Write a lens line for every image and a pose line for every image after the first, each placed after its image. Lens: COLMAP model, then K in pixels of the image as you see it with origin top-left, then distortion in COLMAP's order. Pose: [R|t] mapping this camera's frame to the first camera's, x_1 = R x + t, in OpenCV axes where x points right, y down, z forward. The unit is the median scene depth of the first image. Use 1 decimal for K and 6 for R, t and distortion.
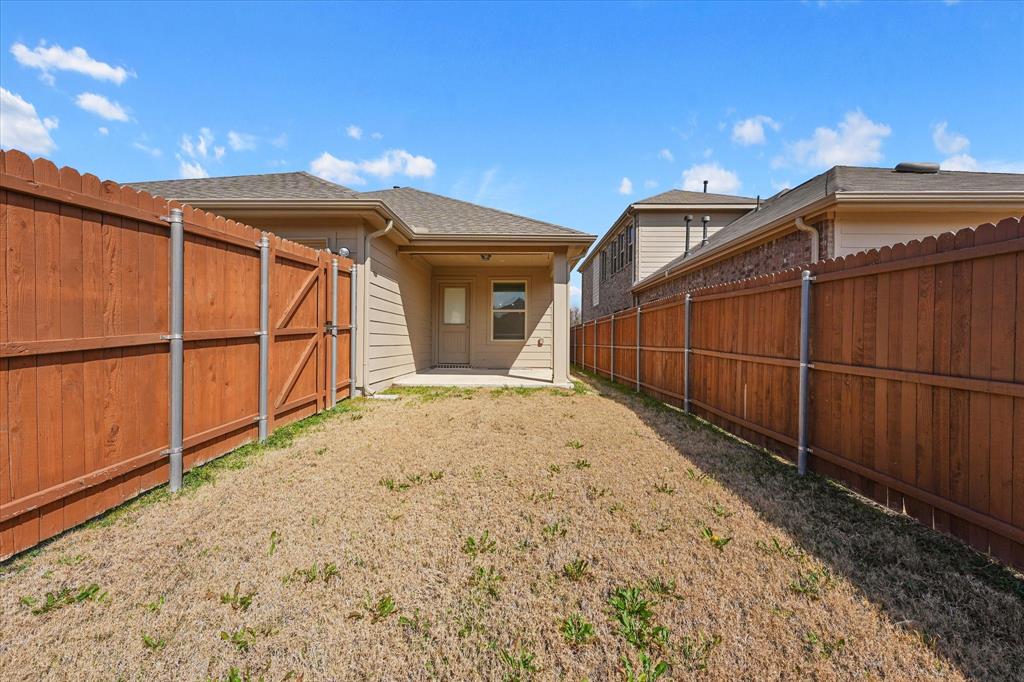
lens RADIAL K [[405.8, 0, 512.0], [0, 405.8, 341.0], [0, 0, 1]] dist [0.001201, -0.000122]
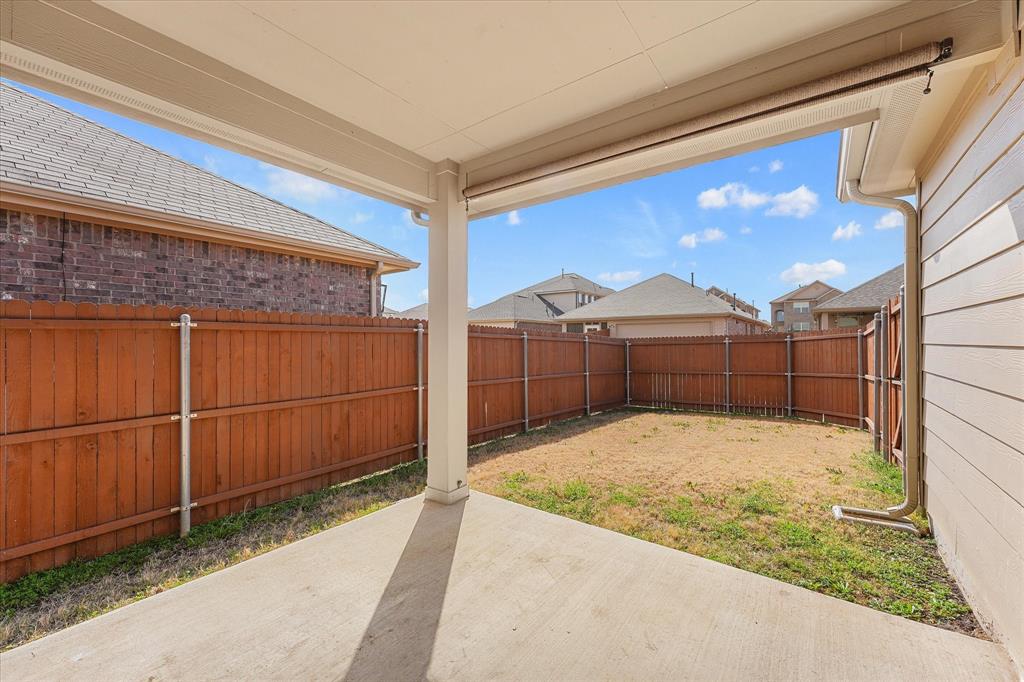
lens RADIAL K [[405.8, 0, 512.0], [0, 405.8, 341.0], [0, 0, 1]] dist [0.001201, -0.000122]
pose [[-0.814006, -0.001090, 0.580856, -0.330940], [0.001141, 0.999993, 0.003476, -0.114908], [-0.580856, 0.003492, -0.813999, 2.280206]]
